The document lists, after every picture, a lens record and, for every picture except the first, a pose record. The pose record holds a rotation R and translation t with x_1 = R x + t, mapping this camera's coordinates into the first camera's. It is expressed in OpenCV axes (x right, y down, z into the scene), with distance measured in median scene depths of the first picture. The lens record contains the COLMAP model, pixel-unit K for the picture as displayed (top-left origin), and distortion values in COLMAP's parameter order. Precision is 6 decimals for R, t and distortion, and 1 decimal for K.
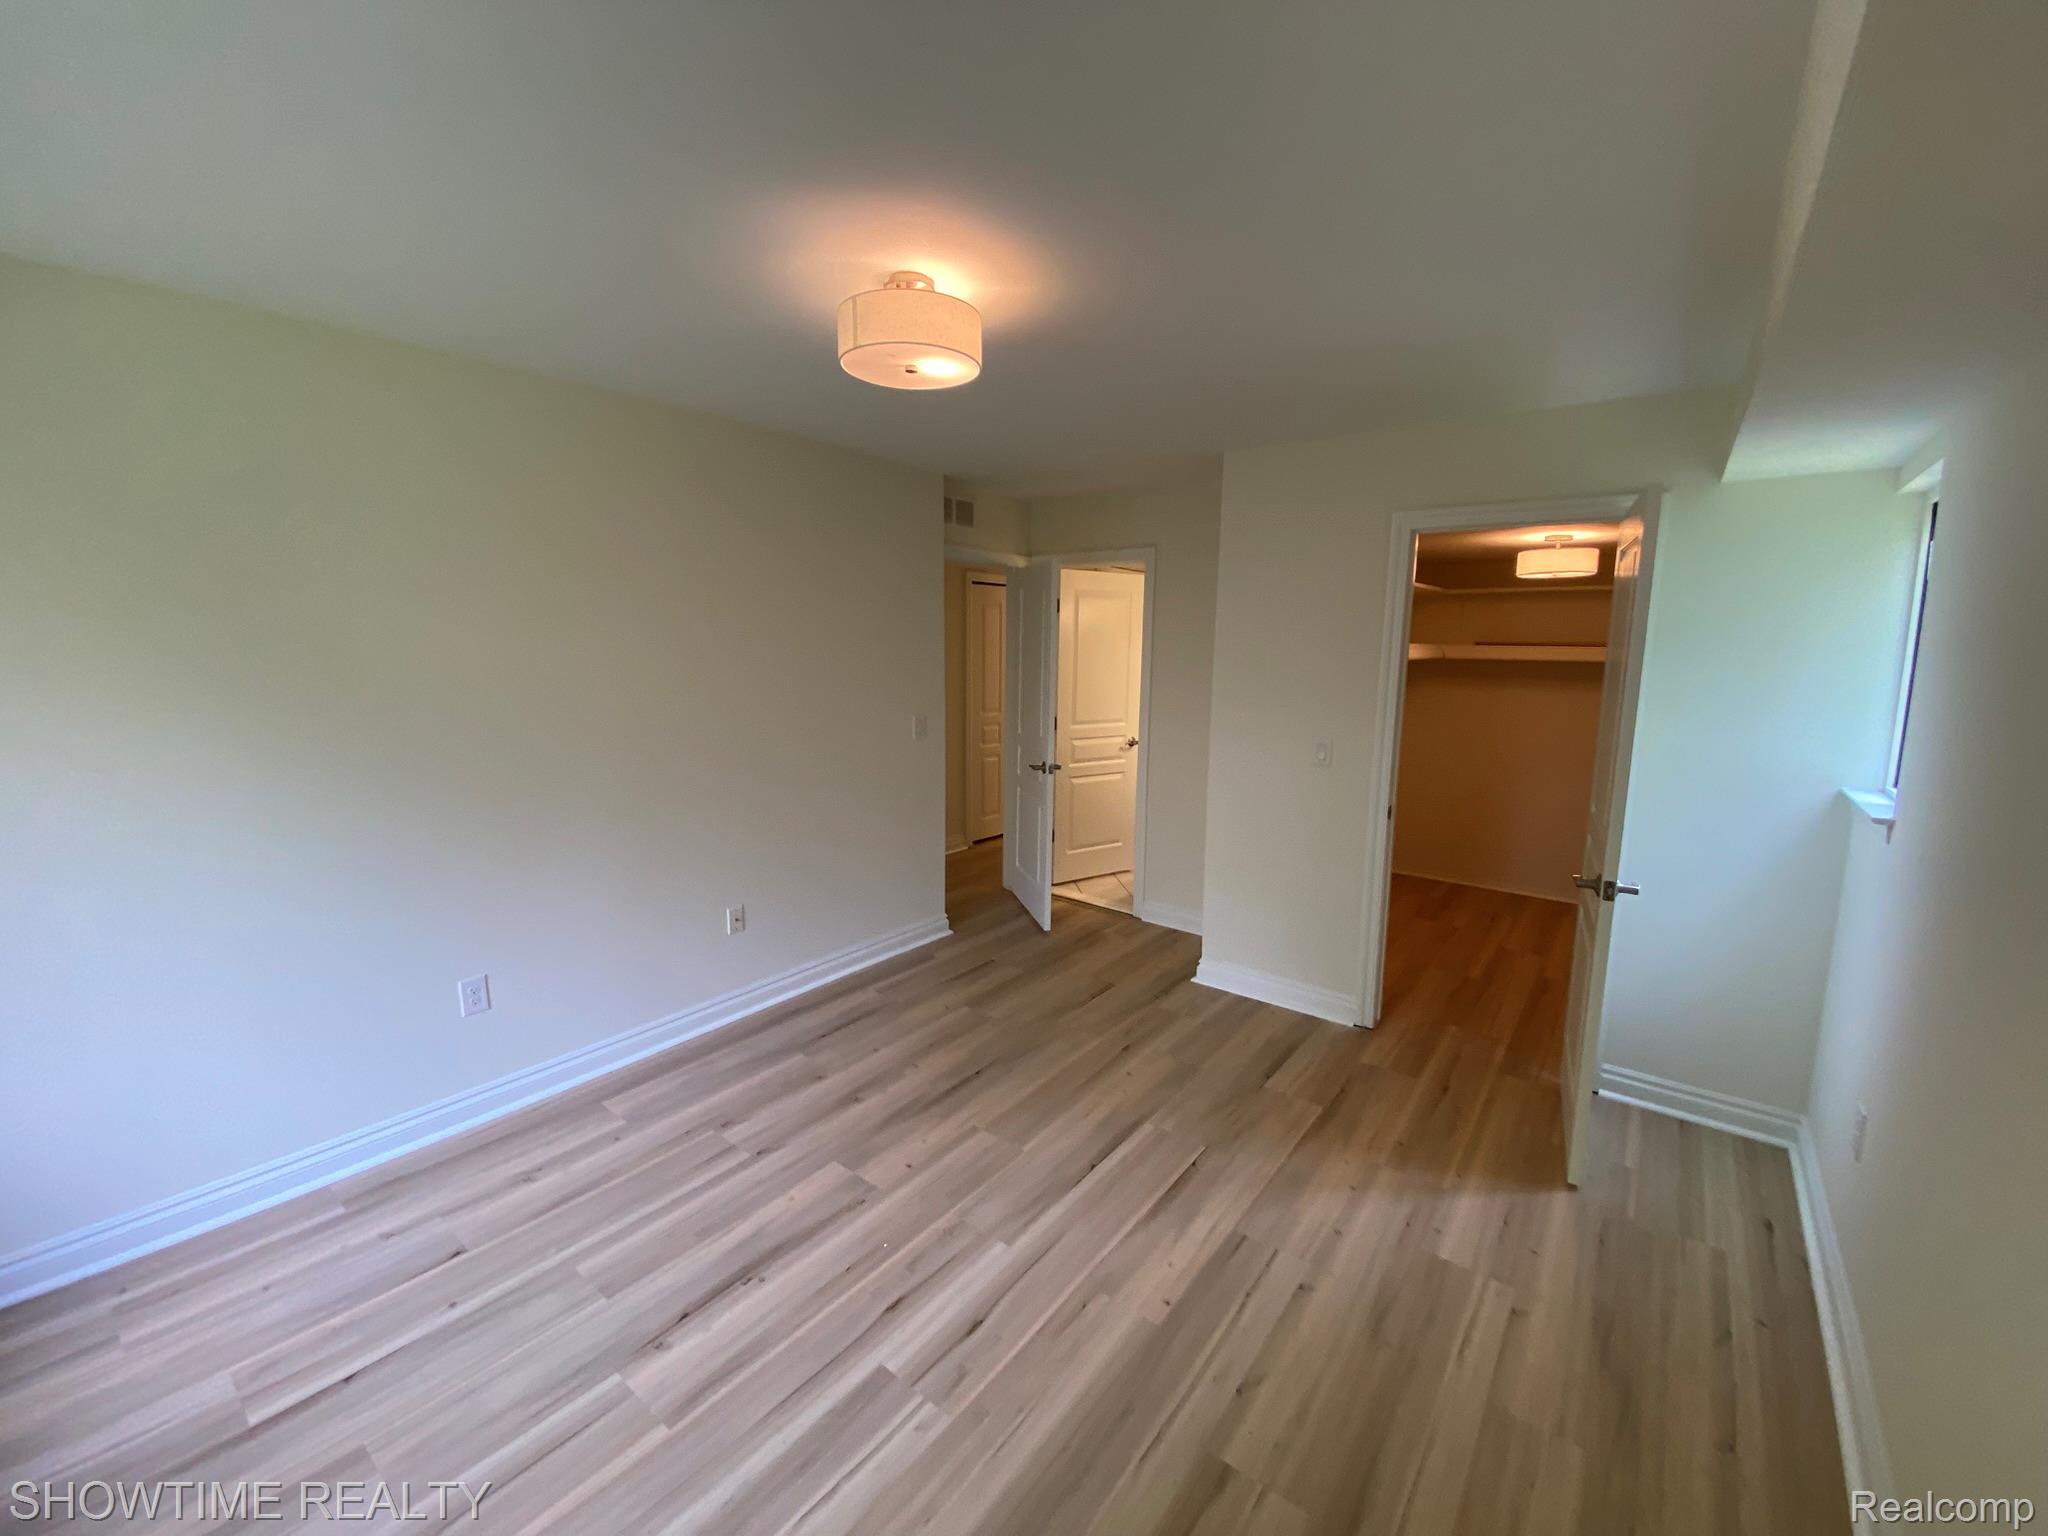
lens RADIAL K [[828.3, 0, 1024.5], [0, 828.3, 763.8], [0, 0, 1]] dist [0.003572, -0.012502]
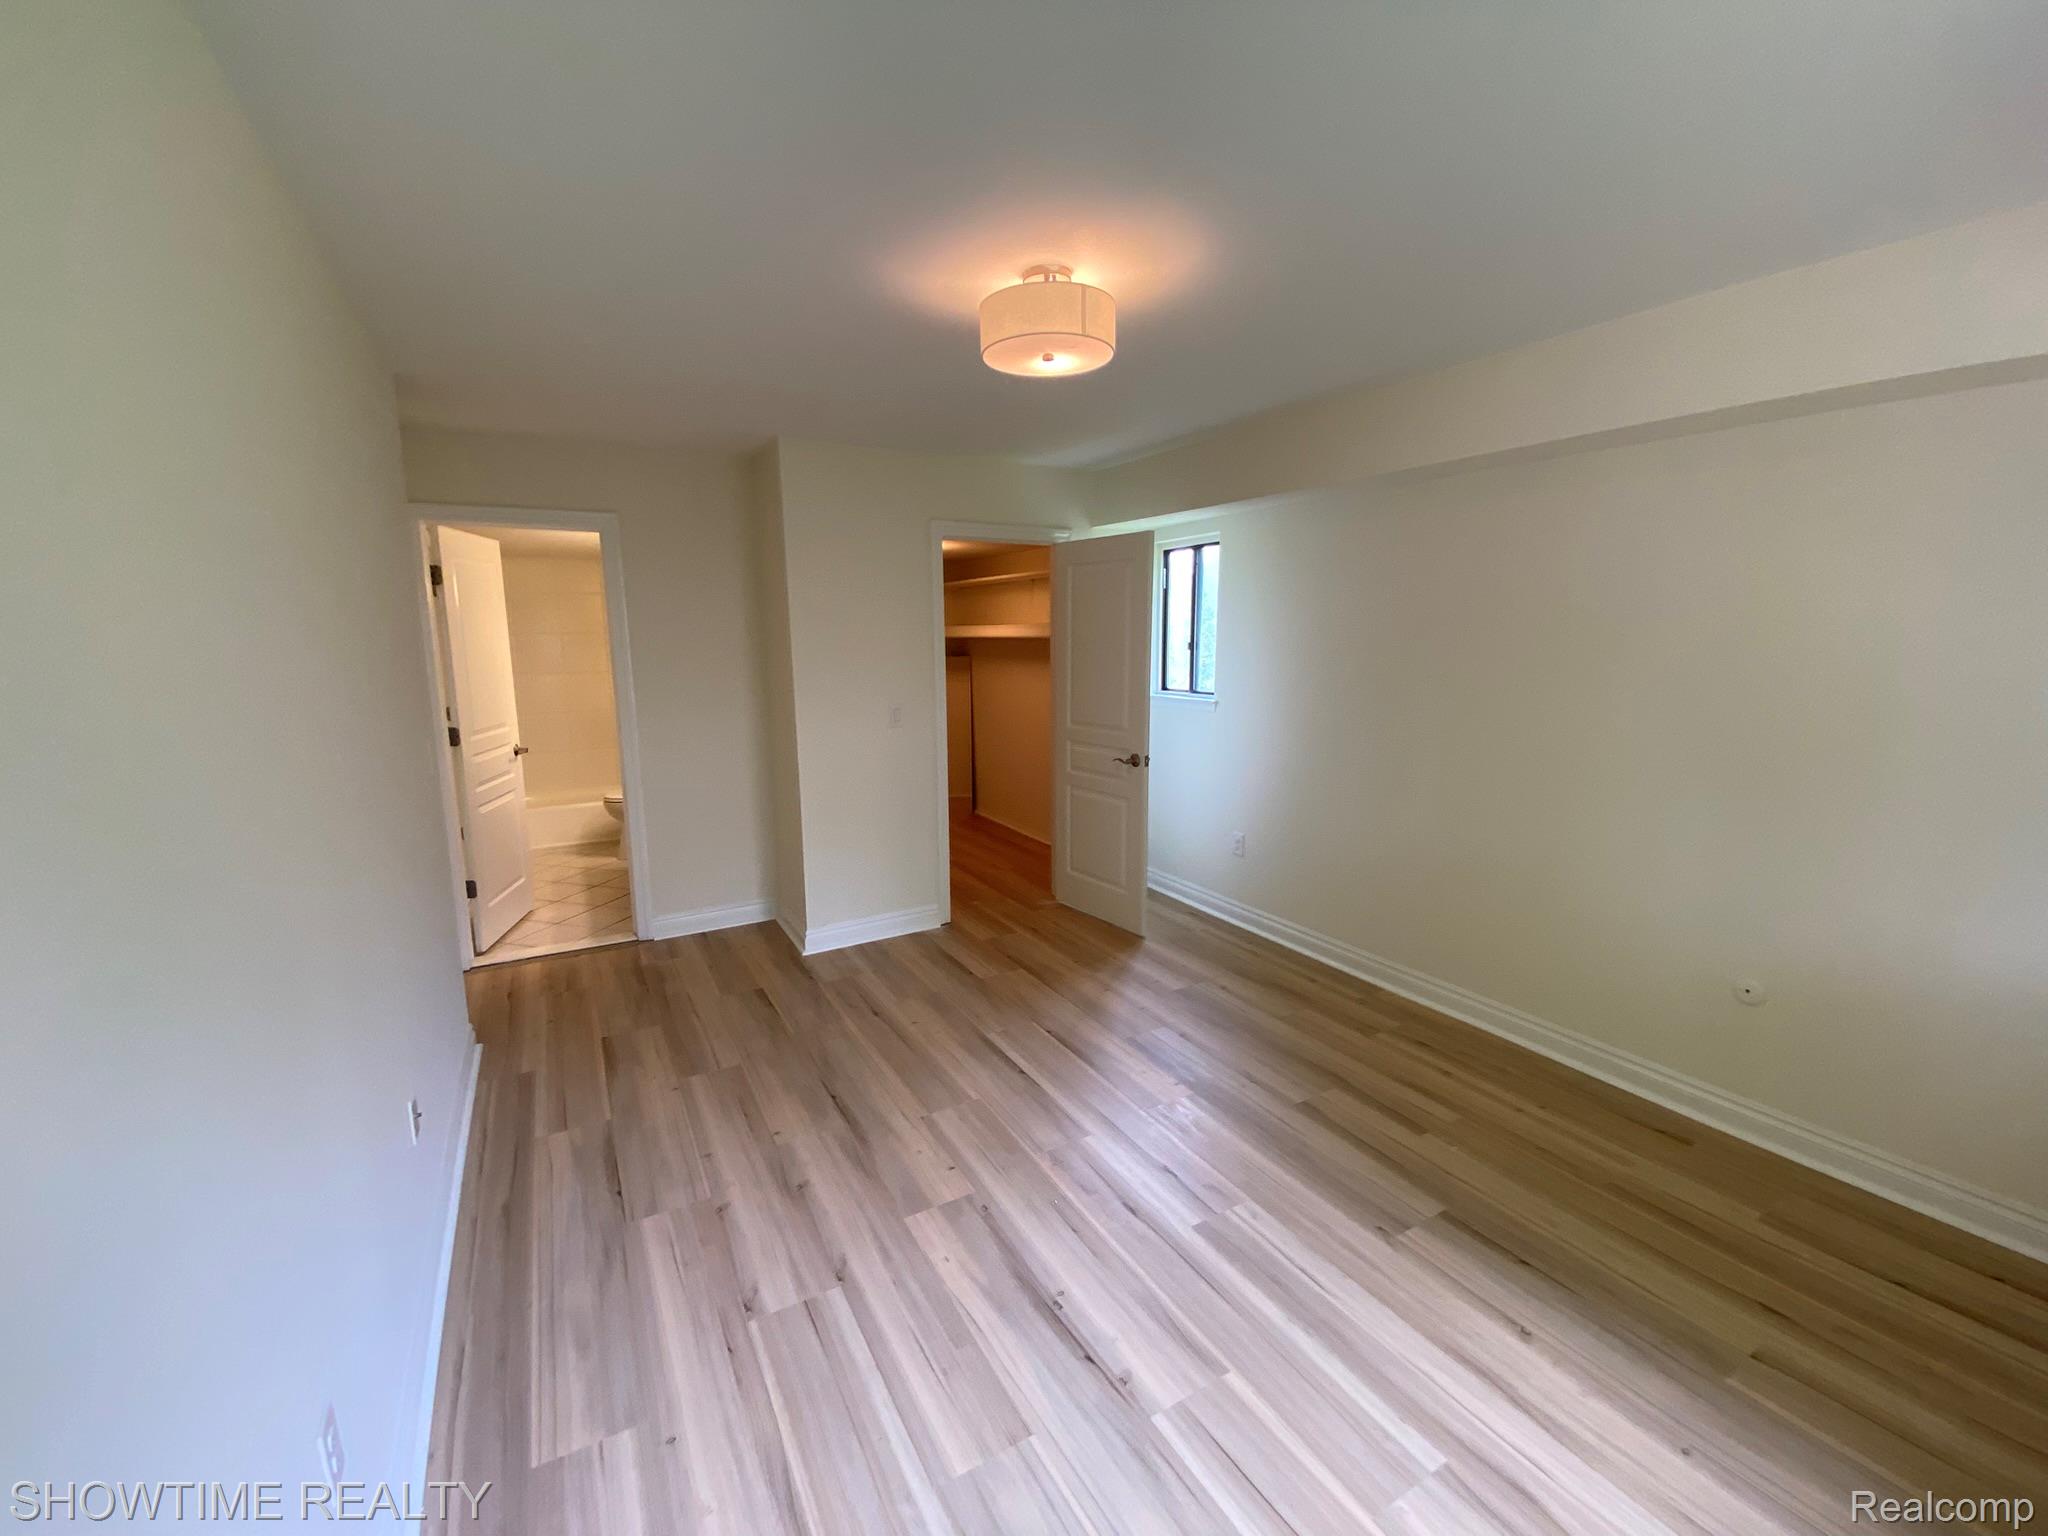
lens RADIAL K [[828.3, 0, 1022.2], [0, 828.3, 771.3], [0, 0, 1]] dist [0.003572, -0.012502]
pose [[0.384963, -0.172174, 0.906730, -0.865888], [0.145134, 0.981515, 0.124756, -0.074090], [-0.911449, 0.083572, 0.402835, 0.477619]]
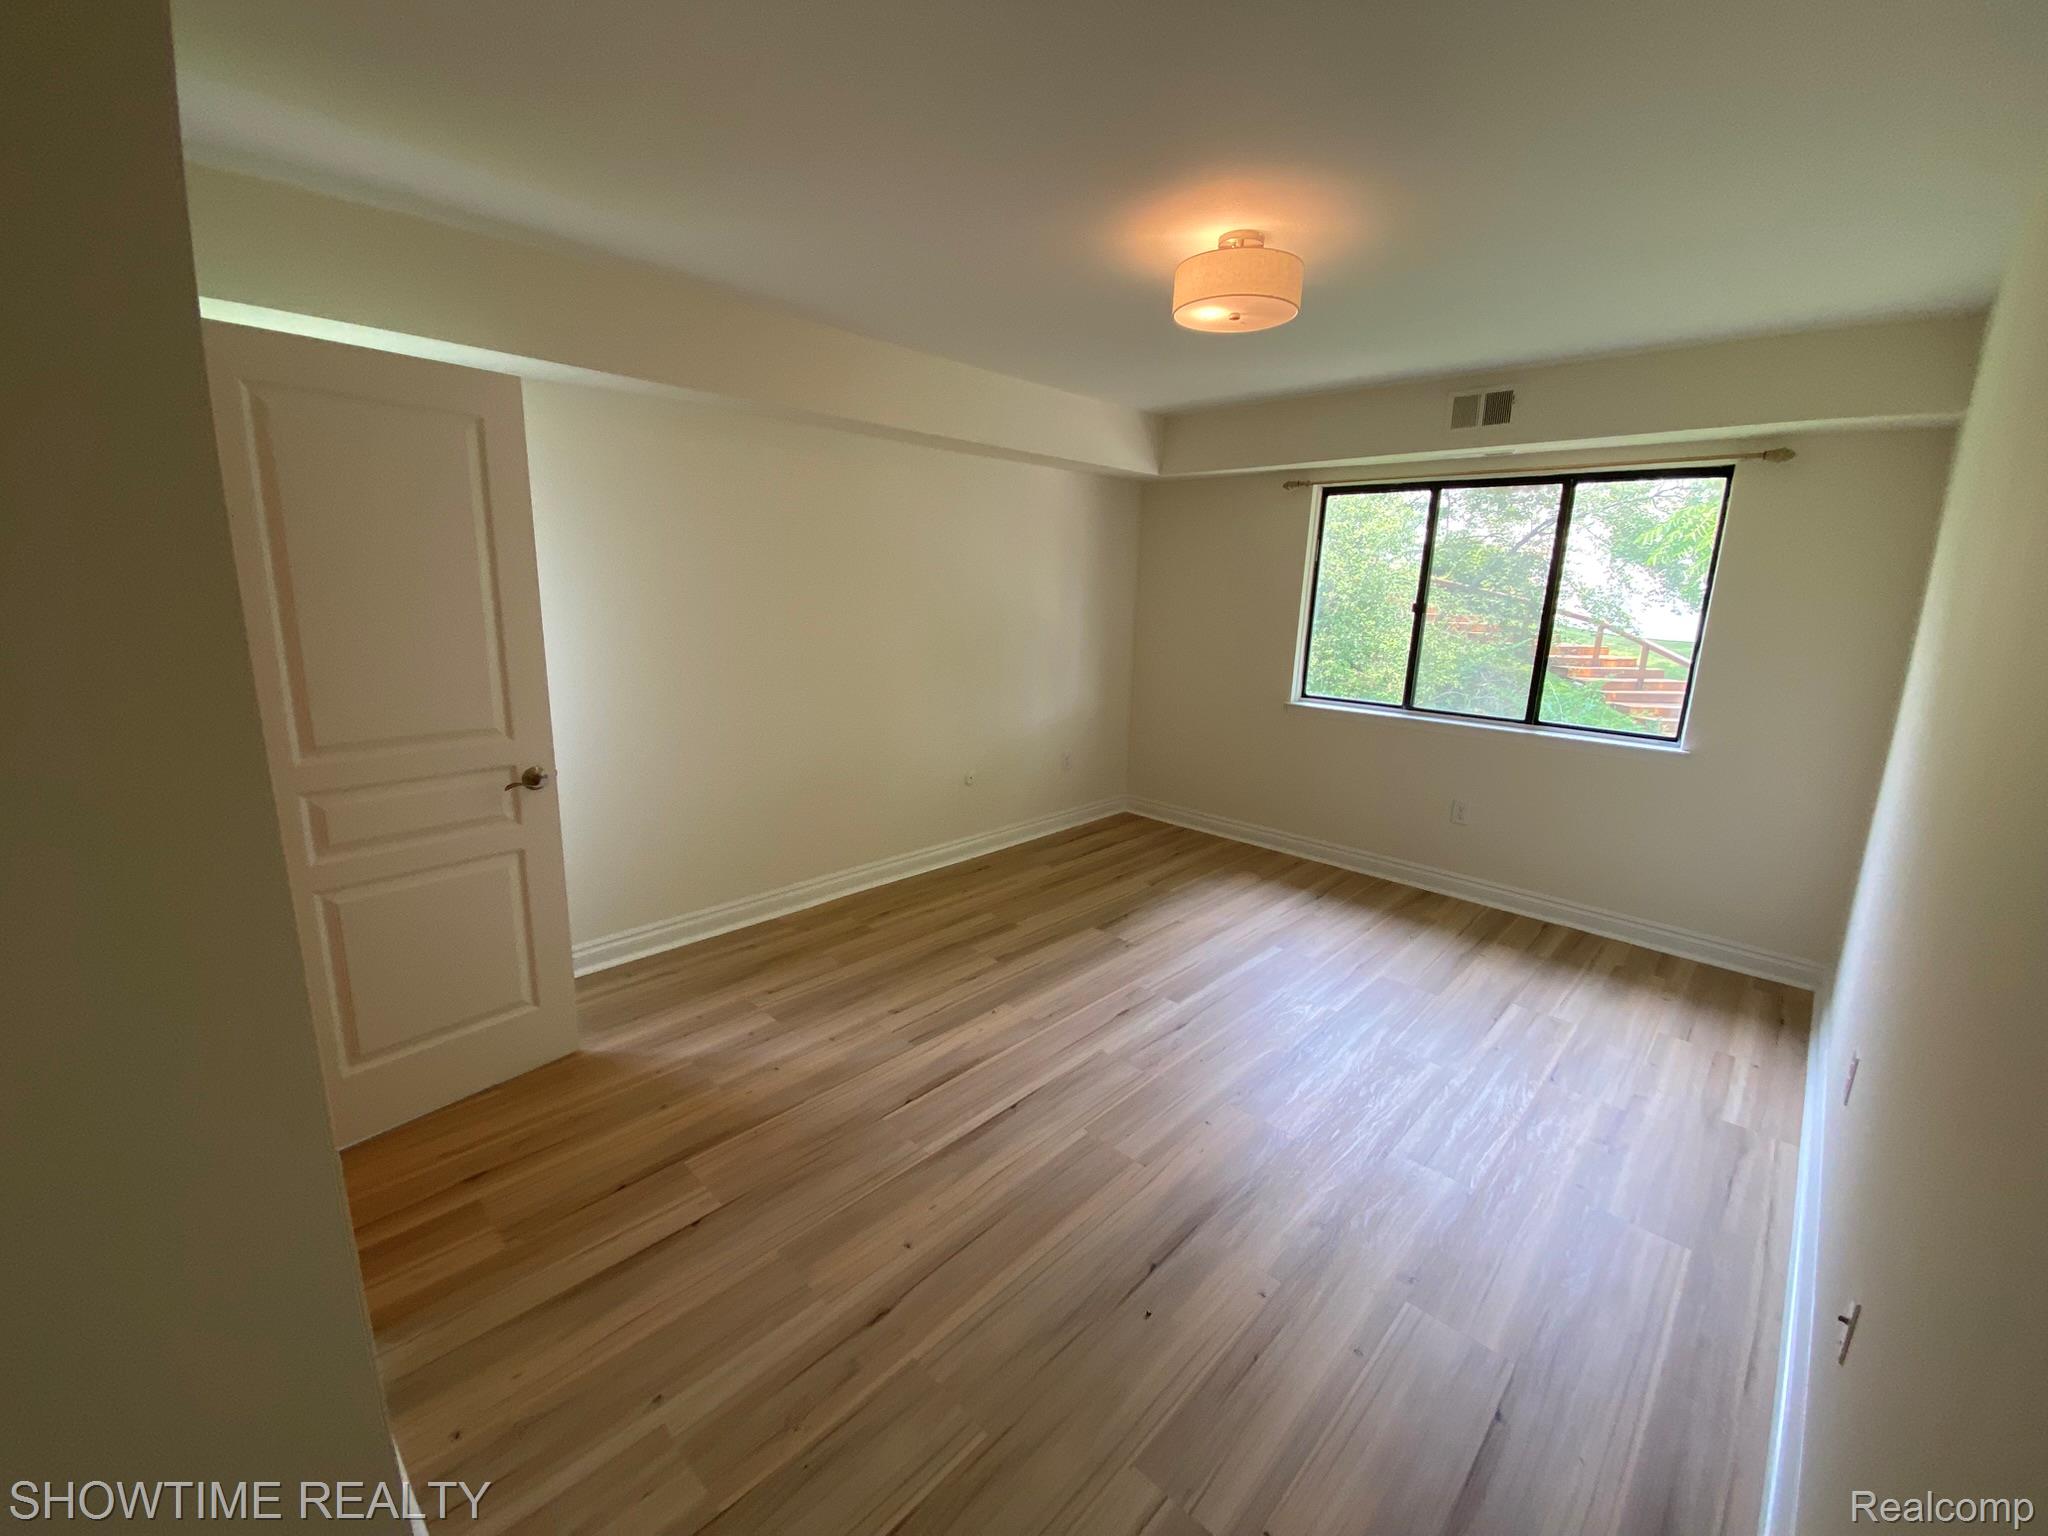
lens RADIAL K [[828.3, 0, 1037.1], [0, 828.3, 757.4], [0, 0, 1]] dist [0.003572, -0.012502]
pose [[-0.994888, -0.056125, 0.083954, -0.001971], [-0.023302, 0.936487, 0.349927, -0.218386], [-0.098262, 0.346182, -0.933007, 1.681005]]
